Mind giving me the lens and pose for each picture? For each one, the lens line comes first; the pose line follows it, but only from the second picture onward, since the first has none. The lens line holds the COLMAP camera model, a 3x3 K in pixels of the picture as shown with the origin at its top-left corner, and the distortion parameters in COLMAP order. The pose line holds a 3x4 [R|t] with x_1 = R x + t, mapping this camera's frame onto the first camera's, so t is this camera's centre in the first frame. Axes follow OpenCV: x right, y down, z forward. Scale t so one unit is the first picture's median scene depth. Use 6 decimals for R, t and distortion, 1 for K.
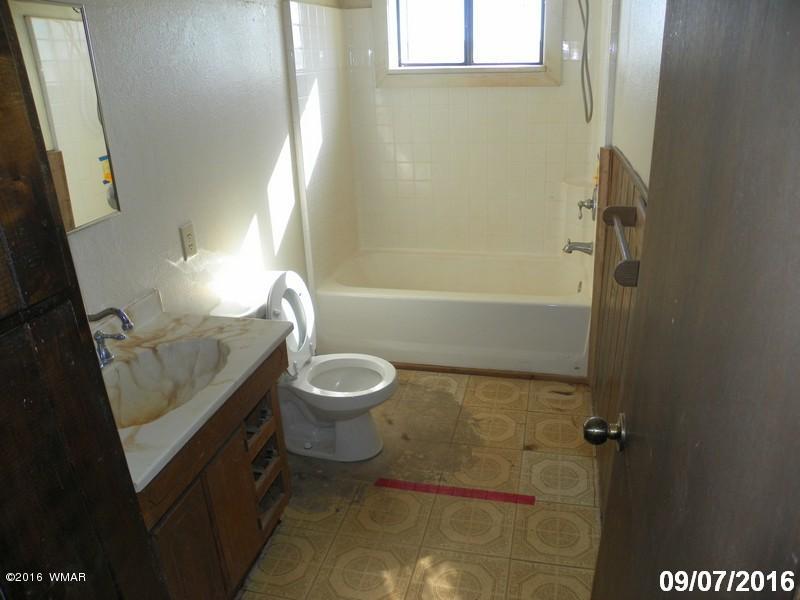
lens RADIAL K [[607.6, 0, 401.2], [0, 607.6, 301.7], [0, 0, 1]] dist [-0.158043, 0.091198]
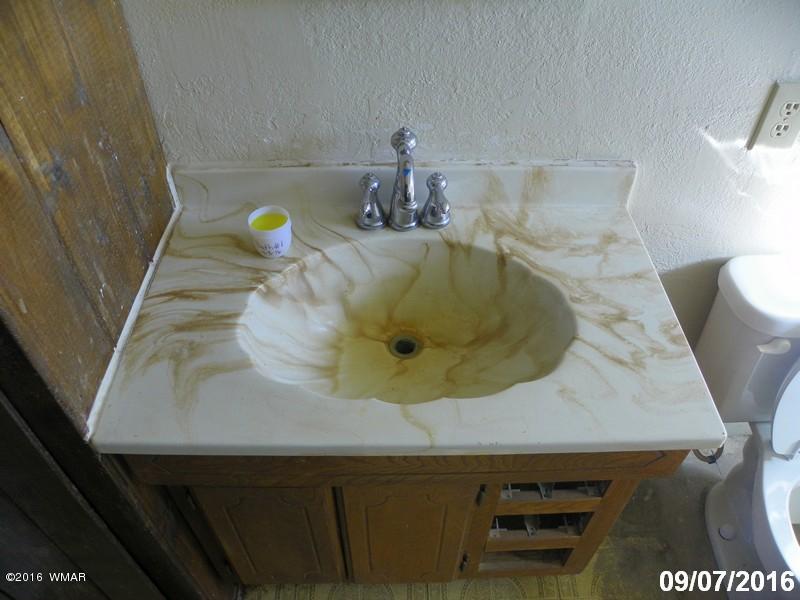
lens RADIAL K [[607.6, 0, 398.8], [0, 607.6, 299.3], [0, 0, 1]] dist [-0.158043, 0.091198]
pose [[0.248730, 0.713353, -0.655180, -0.044996], [-0.375152, 0.694592, 0.613843, -0.184675], [0.892970, 0.093111, 0.440381, 0.621156]]
